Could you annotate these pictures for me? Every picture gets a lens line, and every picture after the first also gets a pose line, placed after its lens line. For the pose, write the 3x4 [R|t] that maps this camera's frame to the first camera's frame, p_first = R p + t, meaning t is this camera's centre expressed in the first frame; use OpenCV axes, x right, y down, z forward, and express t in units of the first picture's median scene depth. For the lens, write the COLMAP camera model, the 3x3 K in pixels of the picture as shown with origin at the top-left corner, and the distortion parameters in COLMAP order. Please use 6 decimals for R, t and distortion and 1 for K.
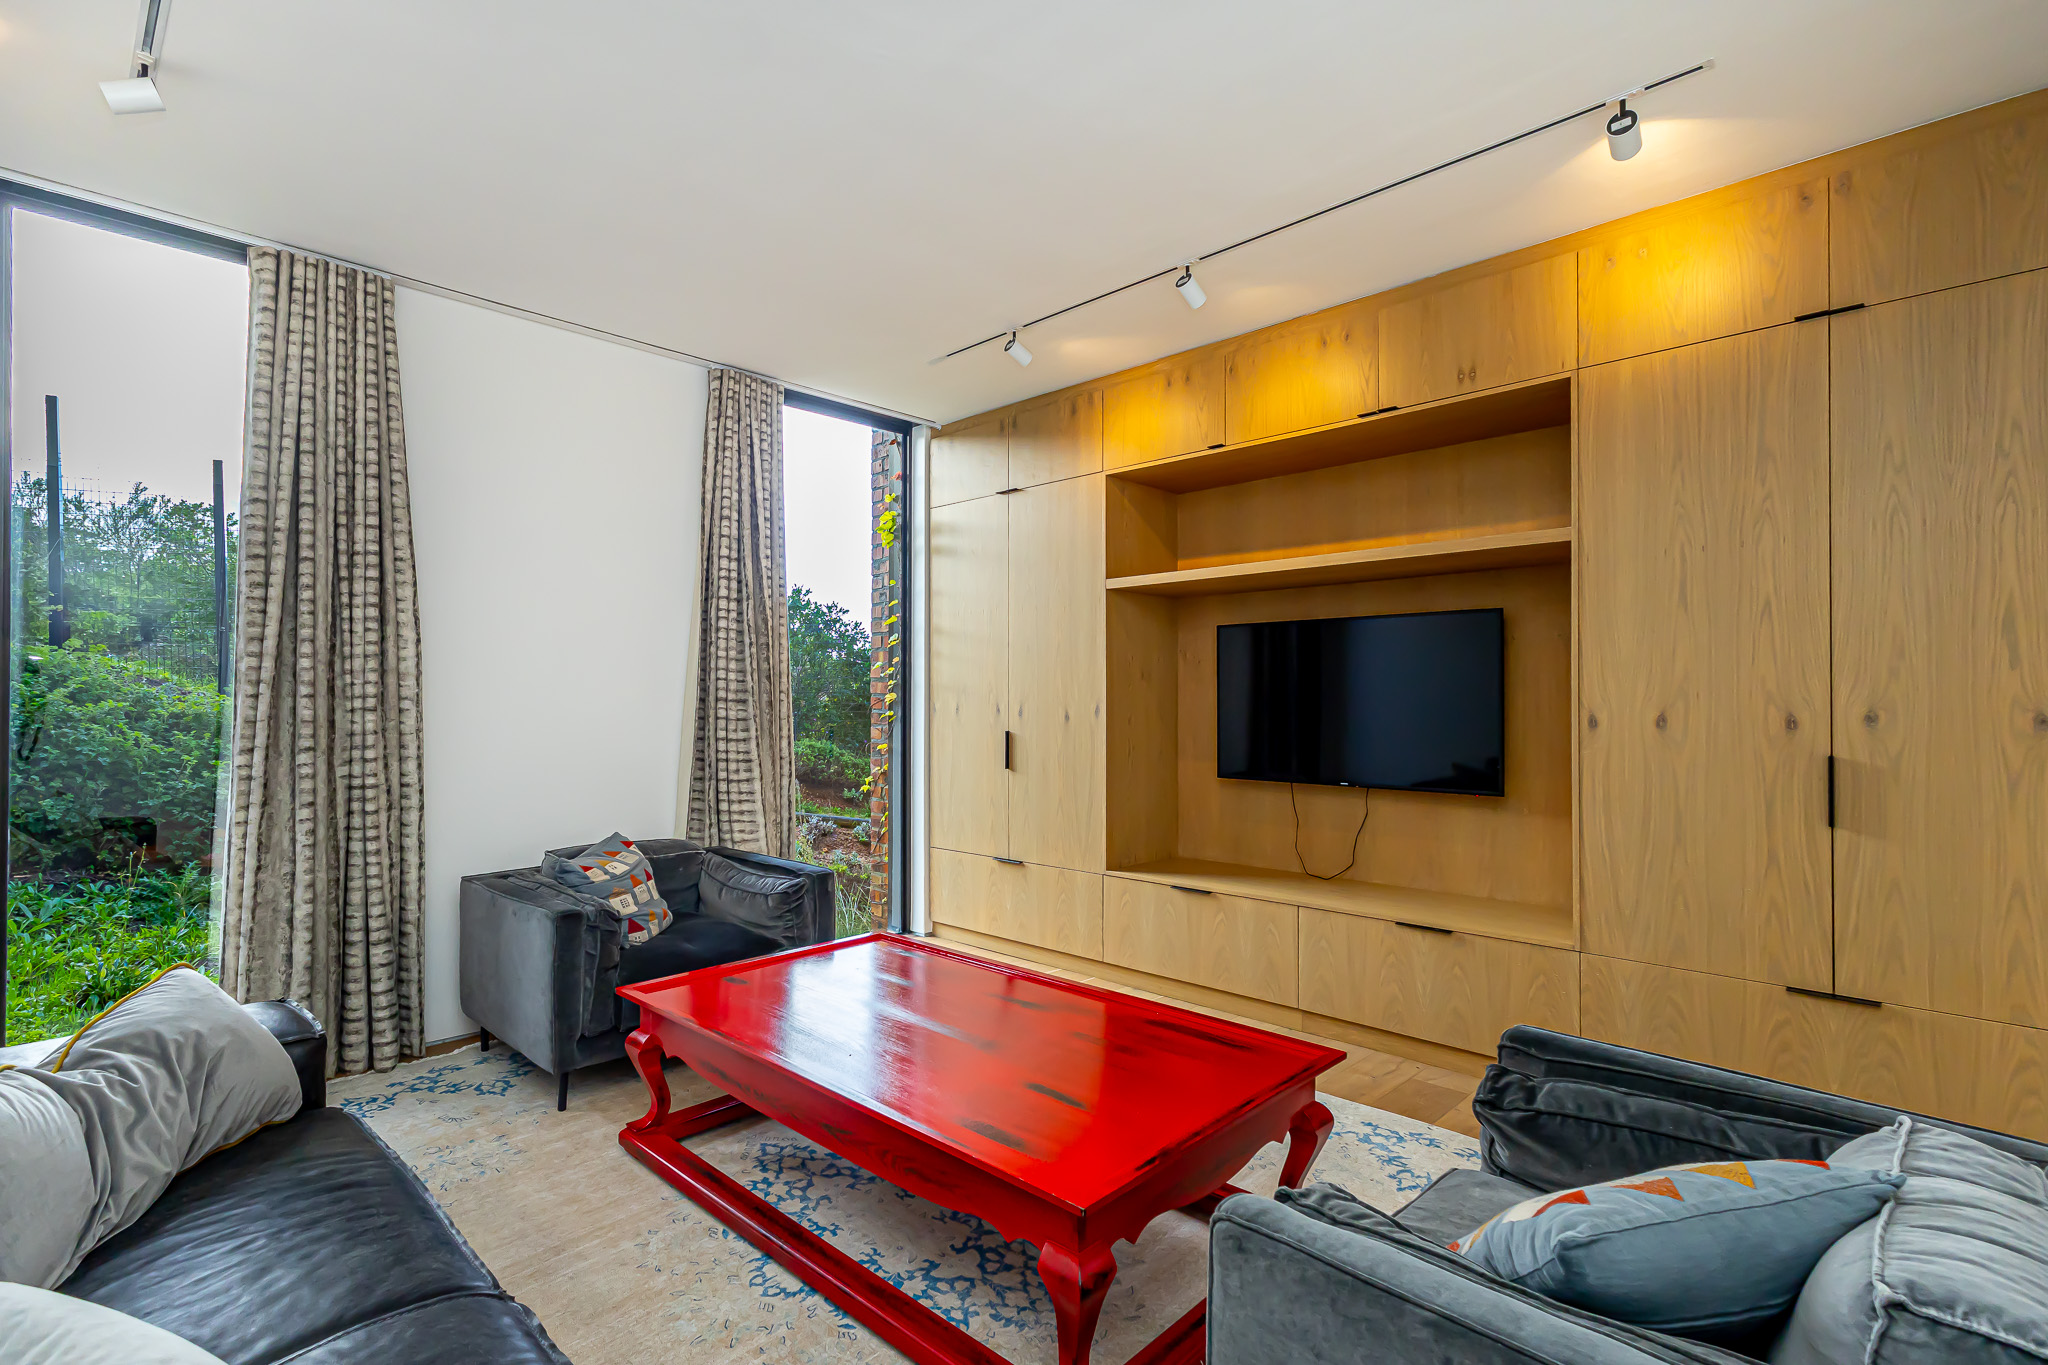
lens RADIAL K [[954.1, 0, 1022.3], [0, 954.1, 696.7], [0, 0, 1]] dist [0.001855, 0.002846]
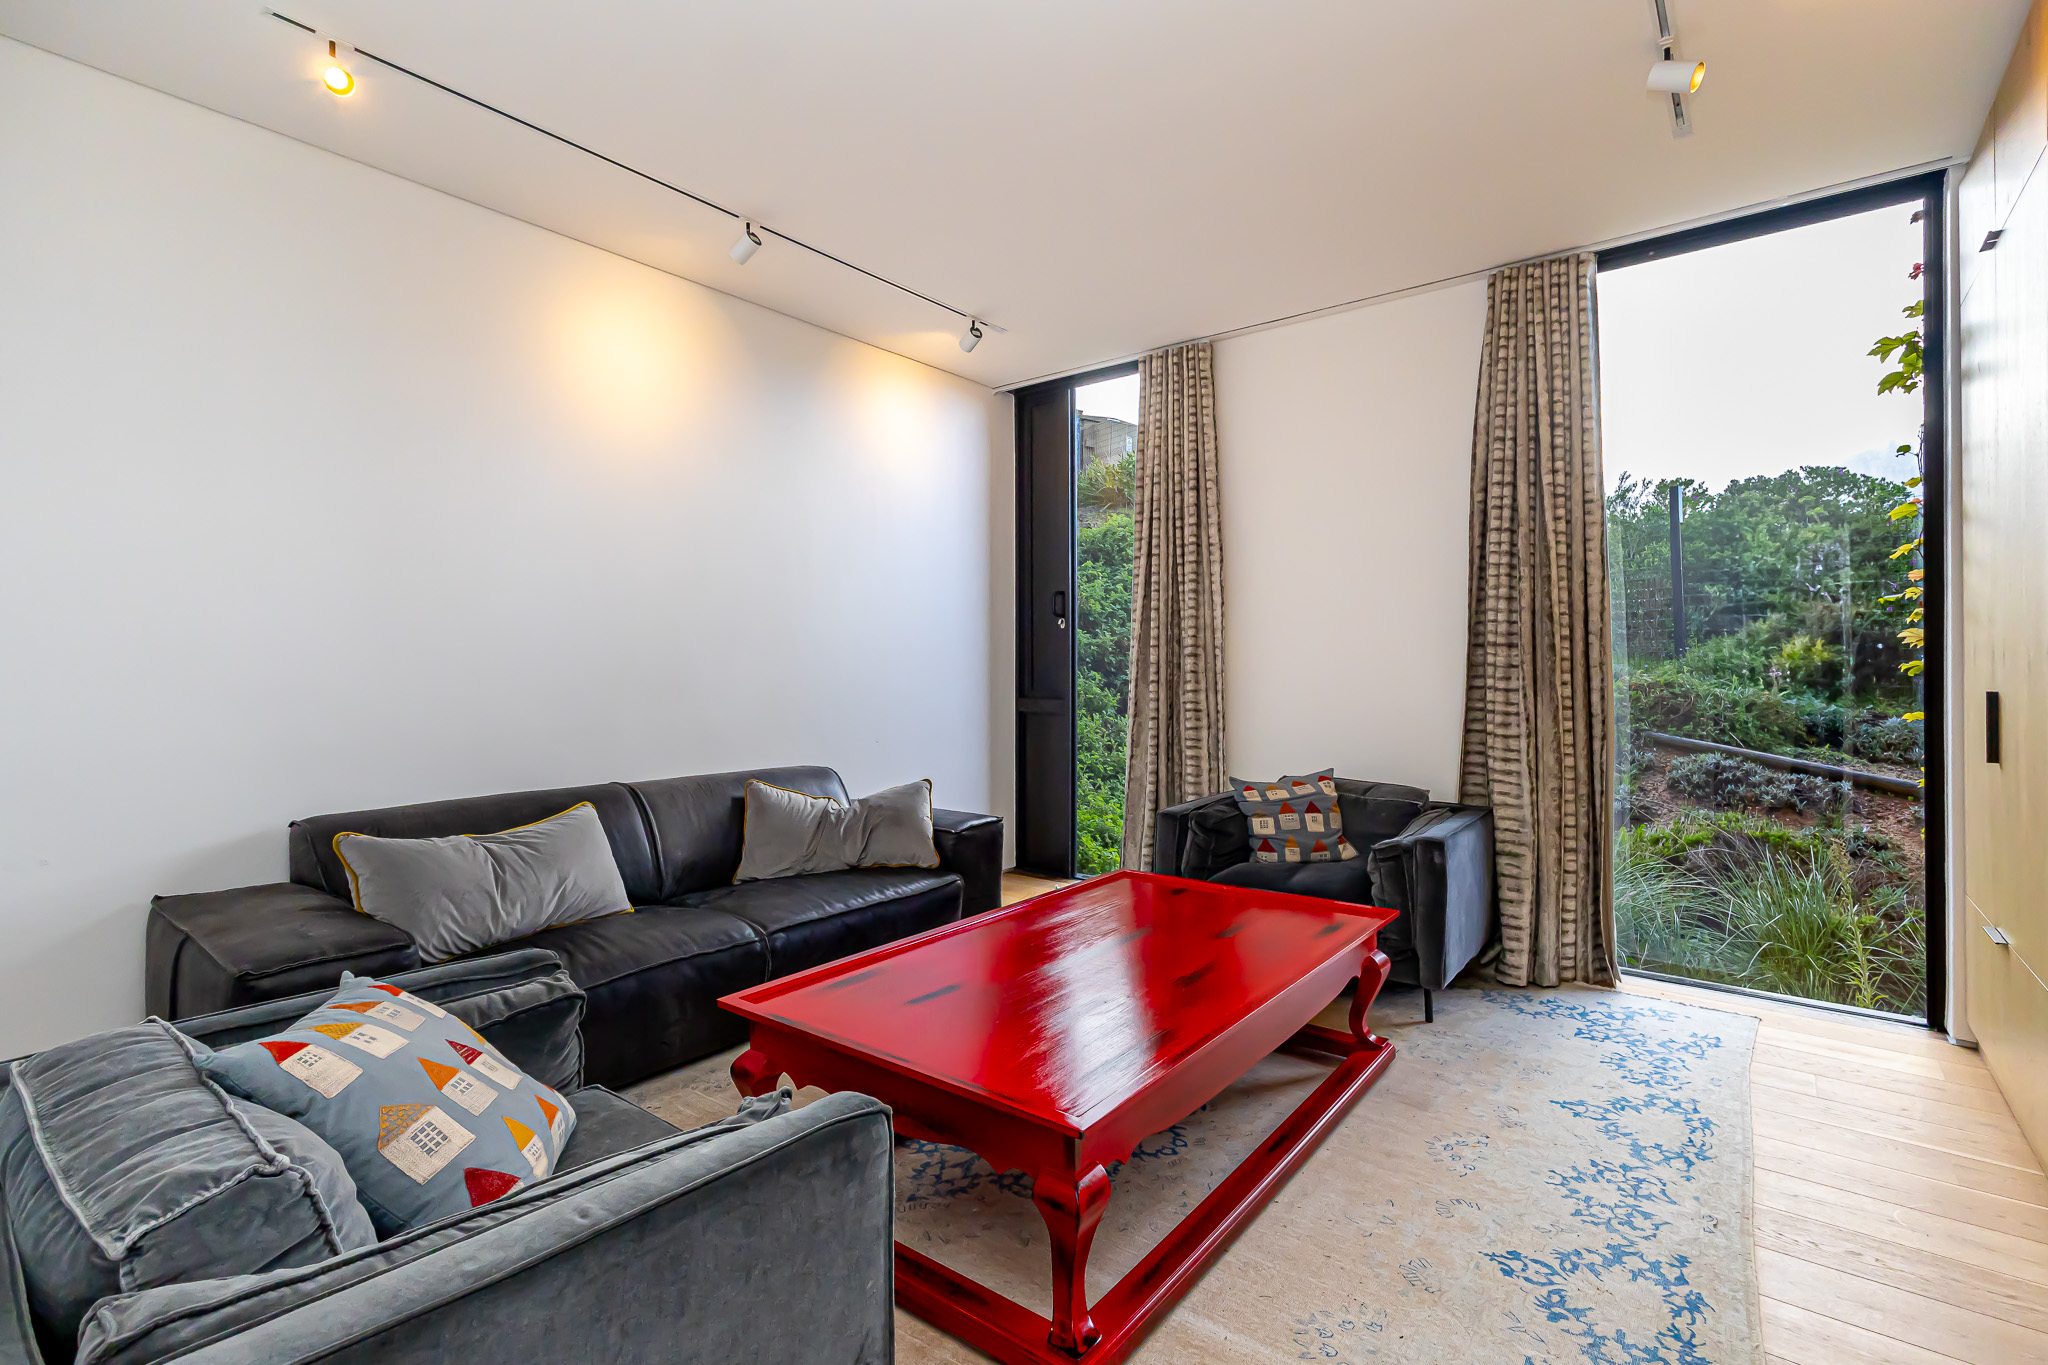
lens RADIAL K [[954.1, 0, 1021.9], [0, 954.1, 663.6], [0, 0, 1]] dist [0.001855, 0.002846]
pose [[0.103702, 0.000421, -0.994608, 0.535255], [0.007236, 0.999973, 0.001177, 0.017401], [0.994582, -0.007319, 0.103697, 0.471788]]
